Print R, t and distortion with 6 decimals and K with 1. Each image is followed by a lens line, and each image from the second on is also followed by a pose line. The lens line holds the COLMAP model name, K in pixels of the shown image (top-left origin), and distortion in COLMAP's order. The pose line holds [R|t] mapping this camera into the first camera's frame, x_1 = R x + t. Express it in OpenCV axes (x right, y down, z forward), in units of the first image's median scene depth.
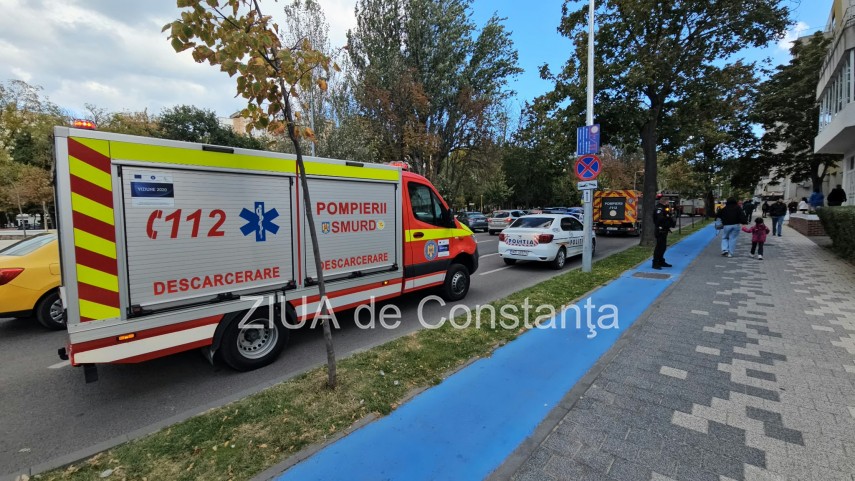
lens RADIAL K [[350.9, 0, 429.6], [0, 350.9, 233.9], [0, 0, 1]] dist [0.006090, -0.004977]
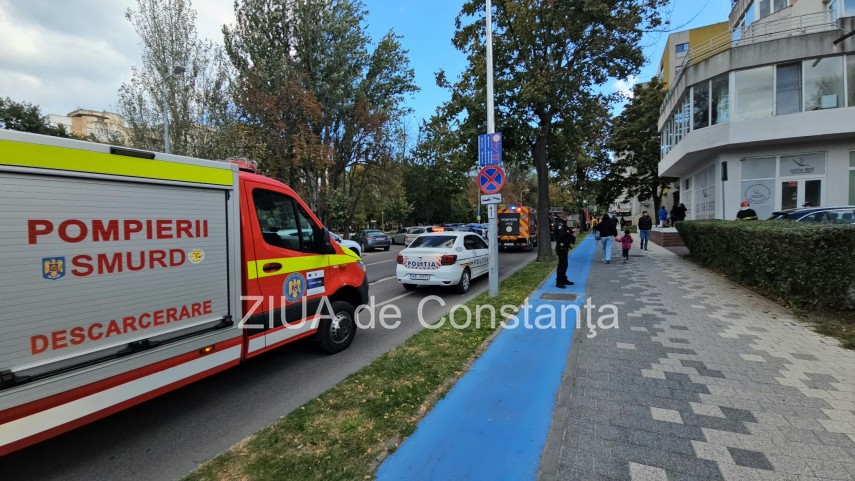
lens RADIAL K [[350.9, 0, 427.9], [0, 350.9, 239.1], [0, 0, 1]] dist [0.006090, -0.004977]
pose [[0.963789, -0.021654, 0.265785, 0.033815], [0.030519, 0.999106, -0.029270, -0.009532], [-0.264913, 0.036322, 0.963588, 0.116088]]
